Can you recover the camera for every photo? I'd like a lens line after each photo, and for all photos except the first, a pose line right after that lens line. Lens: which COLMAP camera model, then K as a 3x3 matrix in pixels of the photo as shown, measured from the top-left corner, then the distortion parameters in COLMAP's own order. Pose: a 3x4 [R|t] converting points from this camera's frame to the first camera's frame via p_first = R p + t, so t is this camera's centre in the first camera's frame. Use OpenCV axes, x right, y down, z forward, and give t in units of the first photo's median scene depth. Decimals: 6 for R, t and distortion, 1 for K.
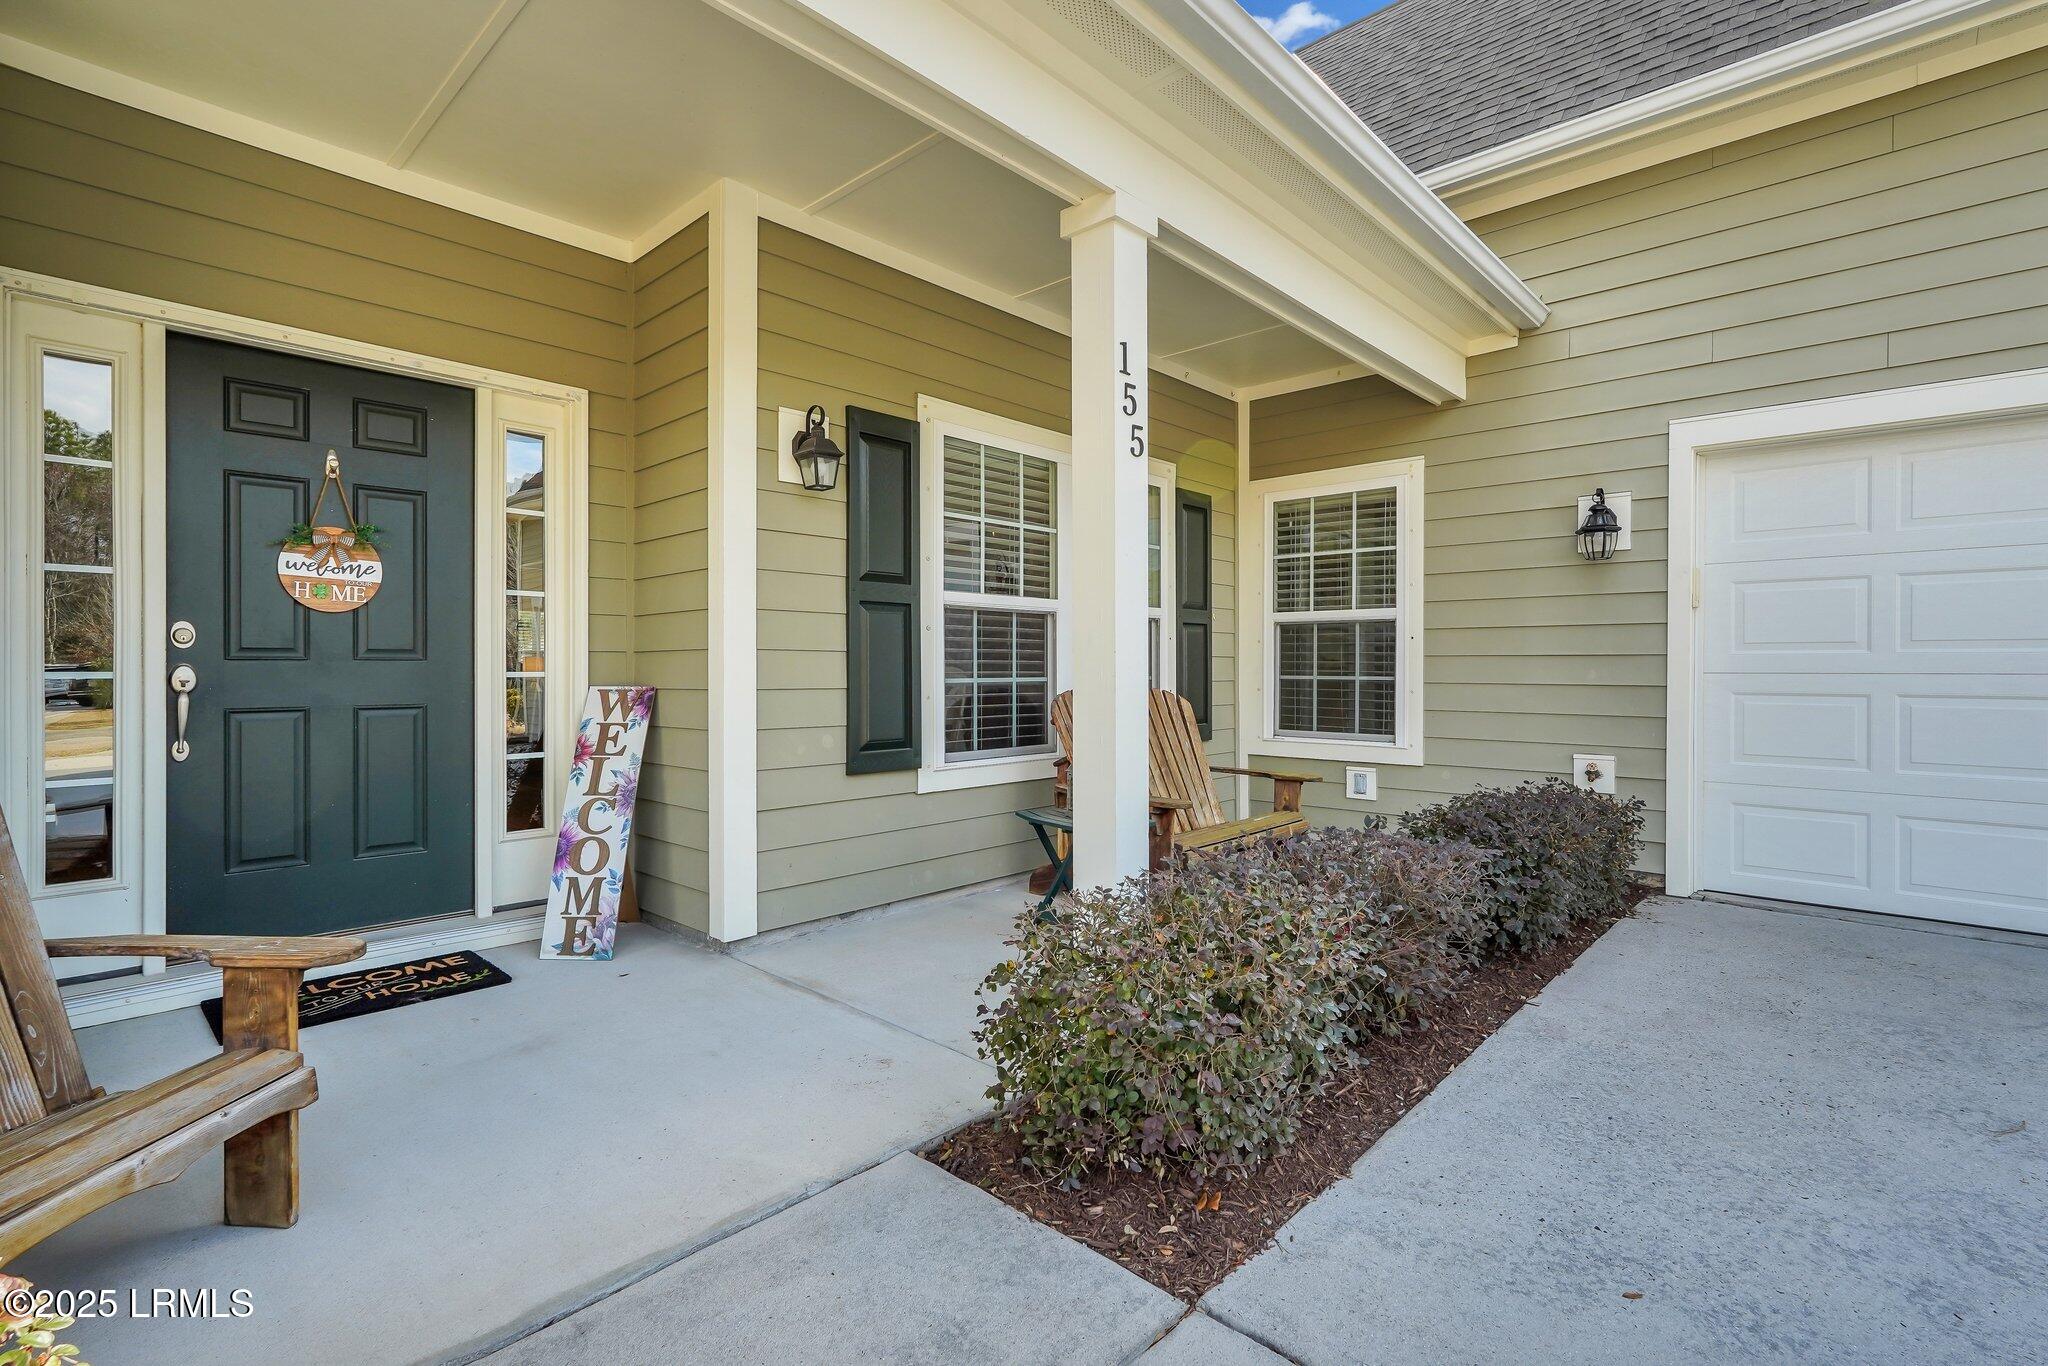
lens RADIAL K [[936.7, 0, 1023.9], [0, 936.7, 674.6], [0, 0, 1]] dist [-0.001184, 0.000238]
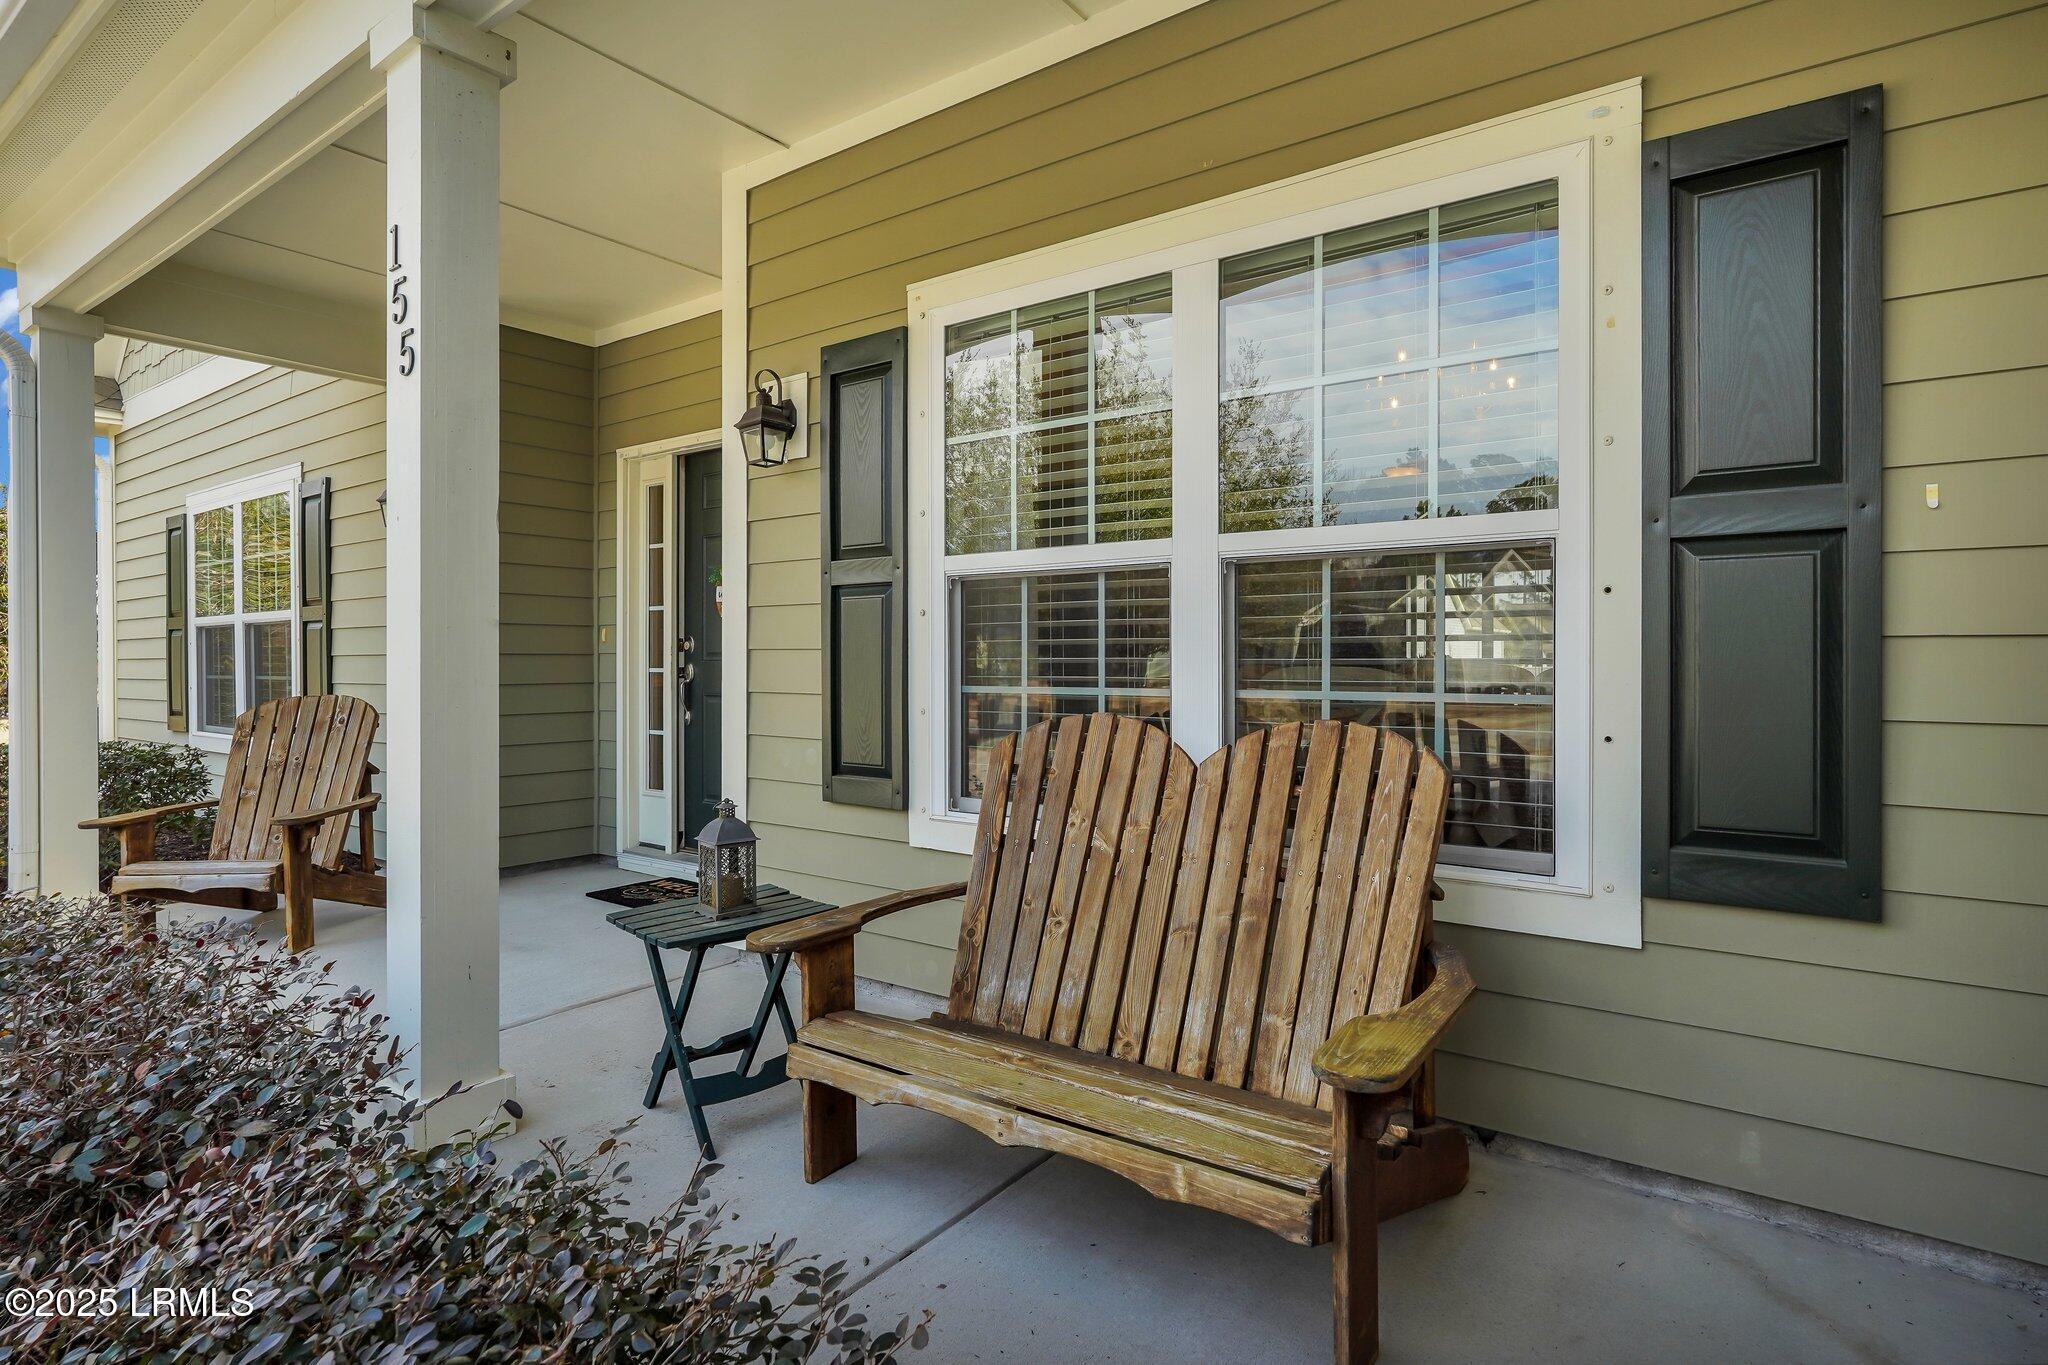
lens RADIAL K [[1079.9, 0, 1024.2], [0, 1079.9, 668.5], [0, 0, 1]] dist [0.002538, 0.000559]
pose [[0.123699, 0.007462, -0.992292, 0.644797], [-0.002952, 0.999970, 0.007151, -0.013444], [0.992315, 0.002045, 0.123718, 0.889883]]
